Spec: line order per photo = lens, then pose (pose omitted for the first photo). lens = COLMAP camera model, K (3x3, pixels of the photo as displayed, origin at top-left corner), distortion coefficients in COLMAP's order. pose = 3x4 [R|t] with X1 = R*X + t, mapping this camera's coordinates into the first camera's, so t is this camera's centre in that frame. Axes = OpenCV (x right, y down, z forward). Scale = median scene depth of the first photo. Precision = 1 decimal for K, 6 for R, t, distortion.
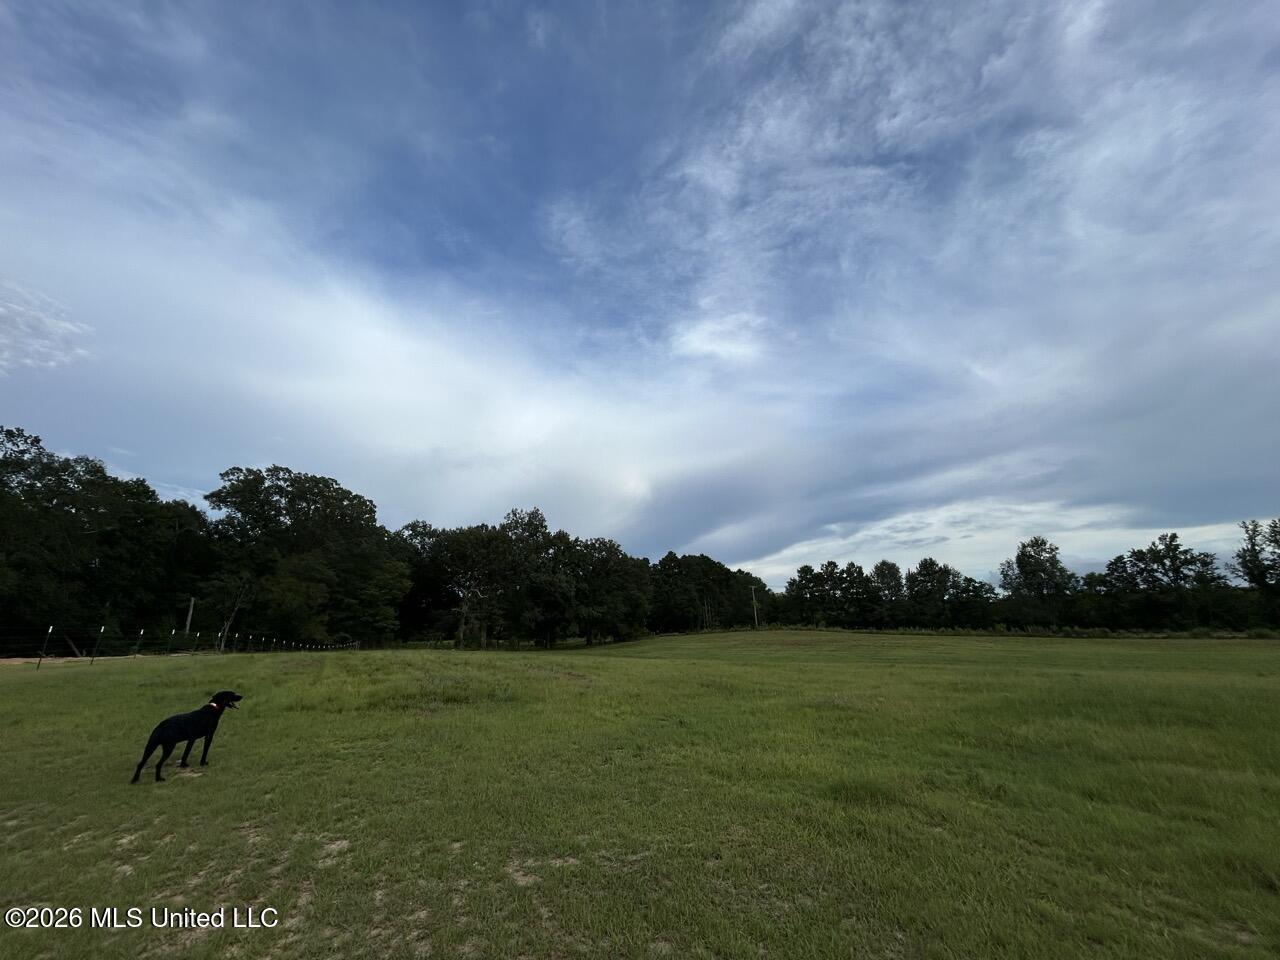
lens RADIAL K [[523.3, 0, 653.4], [0, 523.3, 481.6], [0, 0, 1]] dist [0.000415, 0.003310]
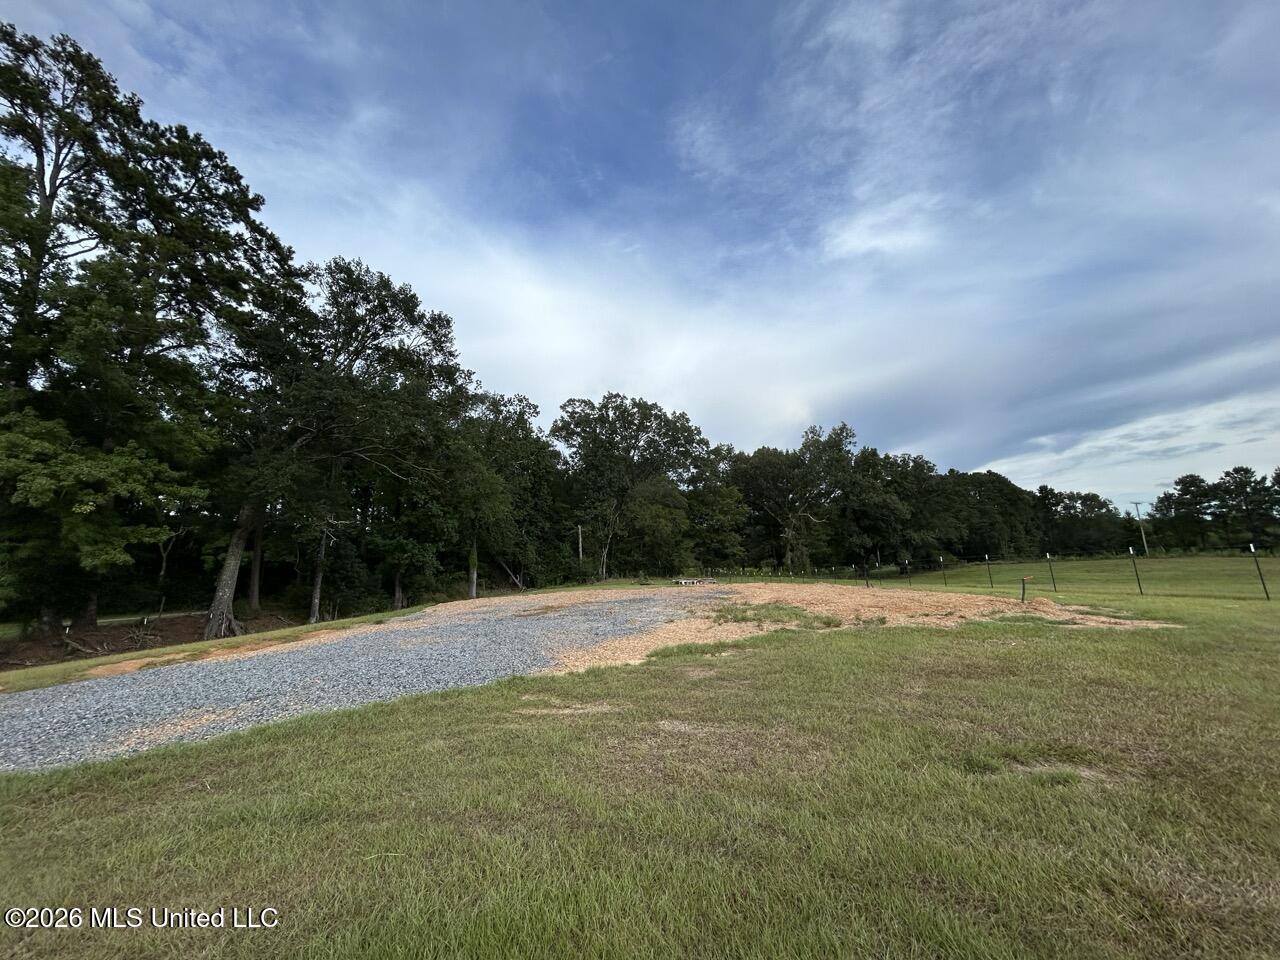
lens RADIAL K [[523.3, 0, 638.0], [0, 523.3, 489.4], [0, 0, 1]] dist [0.000415, 0.003310]
pose [[0.950271, -0.039892, -0.308859, -0.201533], [0.083917, 0.987878, 0.130596, 0.013429], [0.299905, -0.150020, 0.942099, 0.041235]]
